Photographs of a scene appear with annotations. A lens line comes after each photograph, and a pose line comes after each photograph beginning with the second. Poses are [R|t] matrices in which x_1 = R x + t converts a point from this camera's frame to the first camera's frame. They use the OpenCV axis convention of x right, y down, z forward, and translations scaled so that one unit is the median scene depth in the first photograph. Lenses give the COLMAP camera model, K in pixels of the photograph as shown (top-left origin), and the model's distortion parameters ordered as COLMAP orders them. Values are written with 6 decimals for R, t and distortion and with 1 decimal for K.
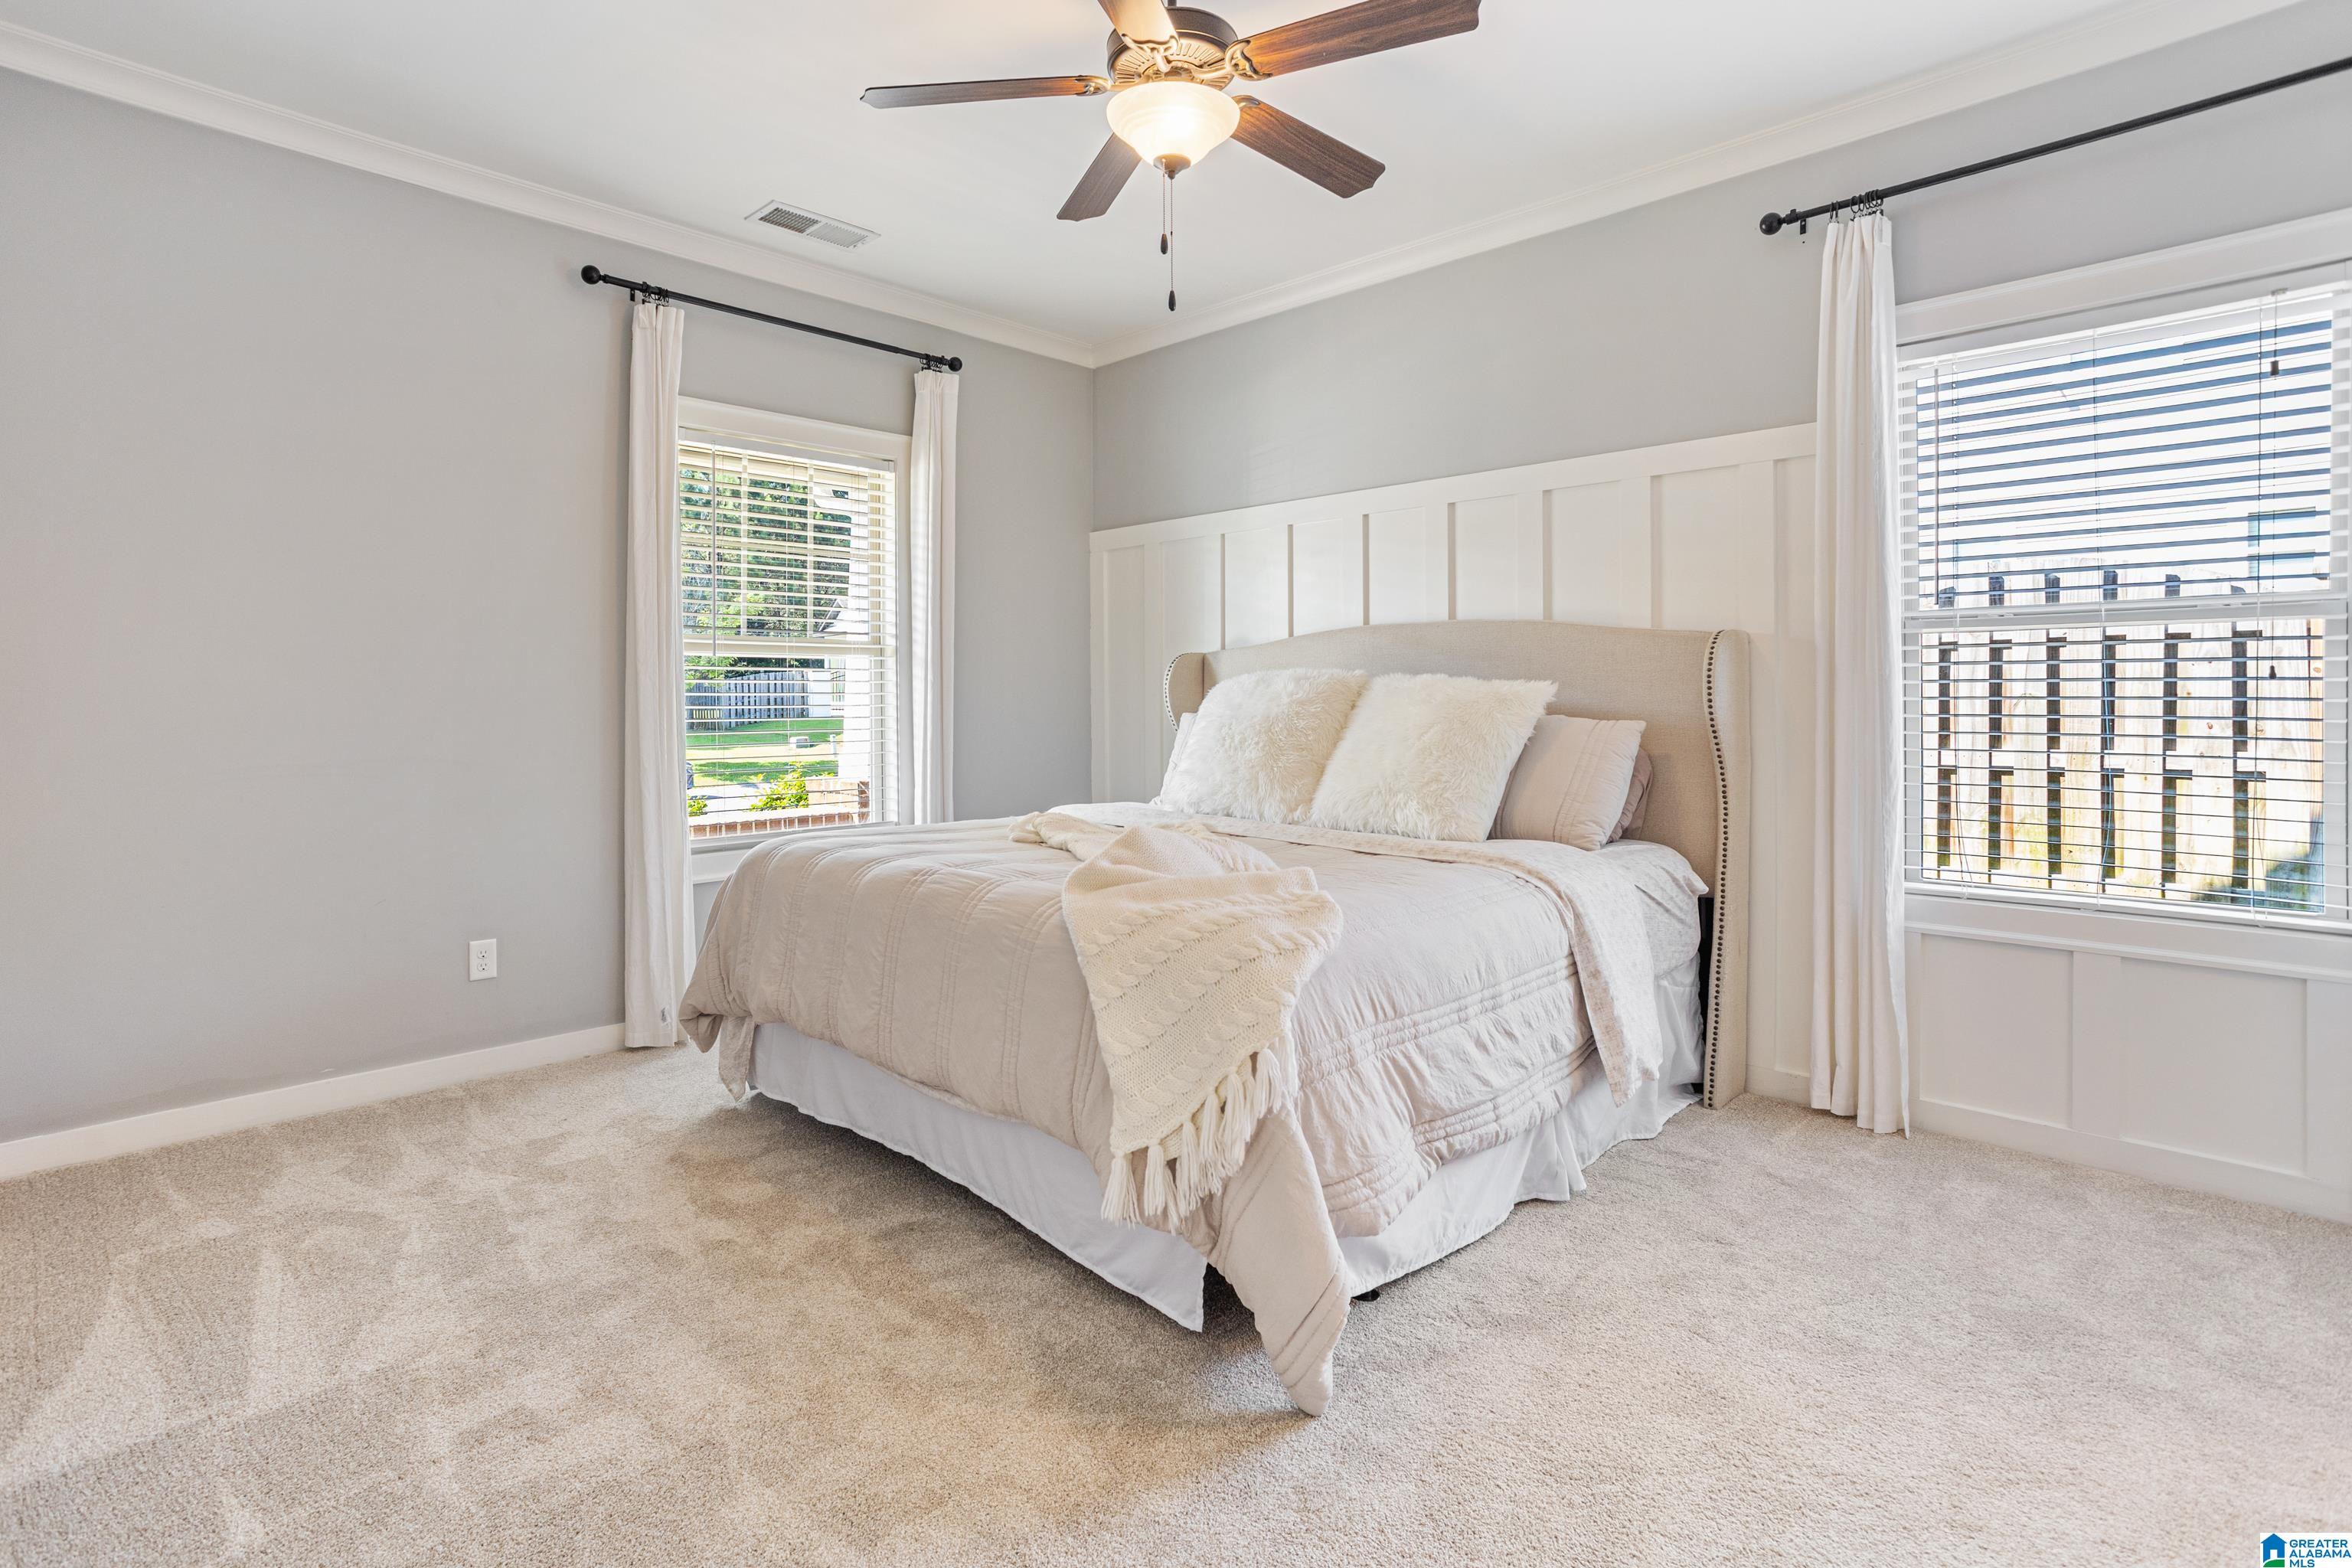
lens RADIAL K [[1166.1, 0, 1128.0], [0, 1166.1, 701.7], [0, 0, 1]] dist [0.000178, 0.001374]
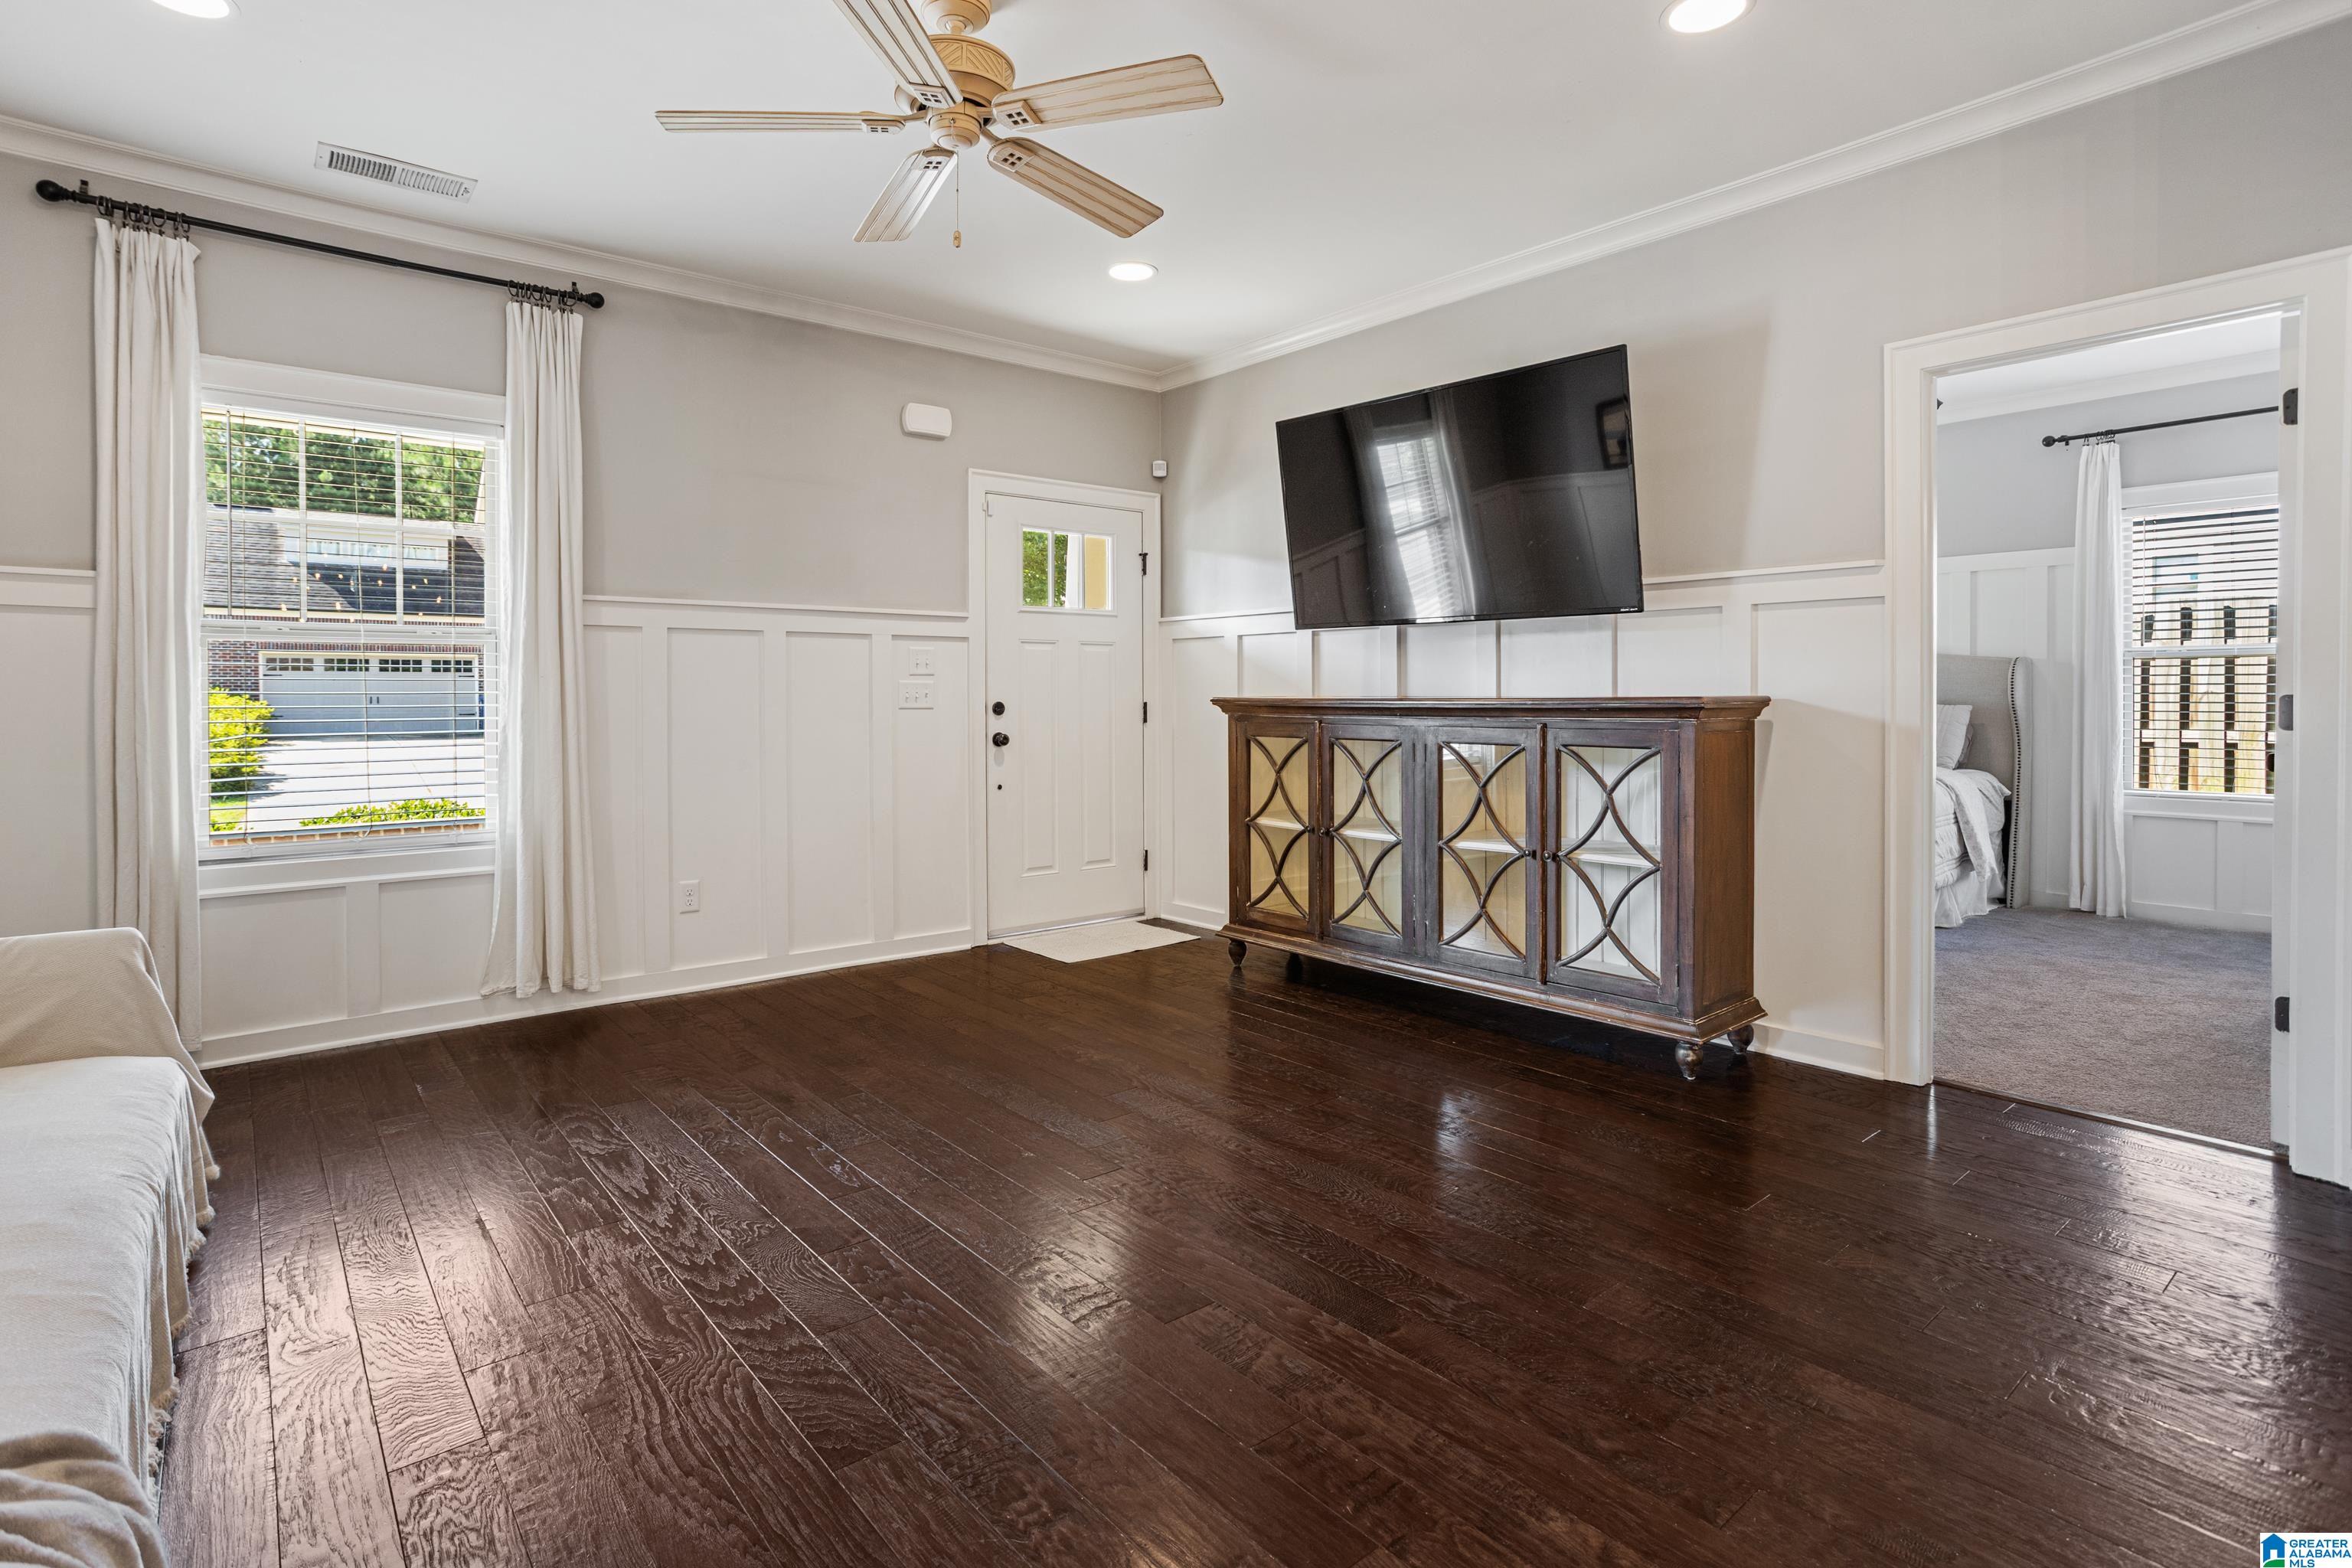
lens RADIAL K [[1166.1, 0, 1128.0], [0, 1166.1, 701.7], [0, 0, 1]] dist [0.000178, 0.001374]
pose [[0.994262, 0.005091, -0.106850, -0.729496], [-0.004612, 0.999978, 0.004735, 0.008065], [0.106872, -0.004215, 0.994264, -1.042005]]
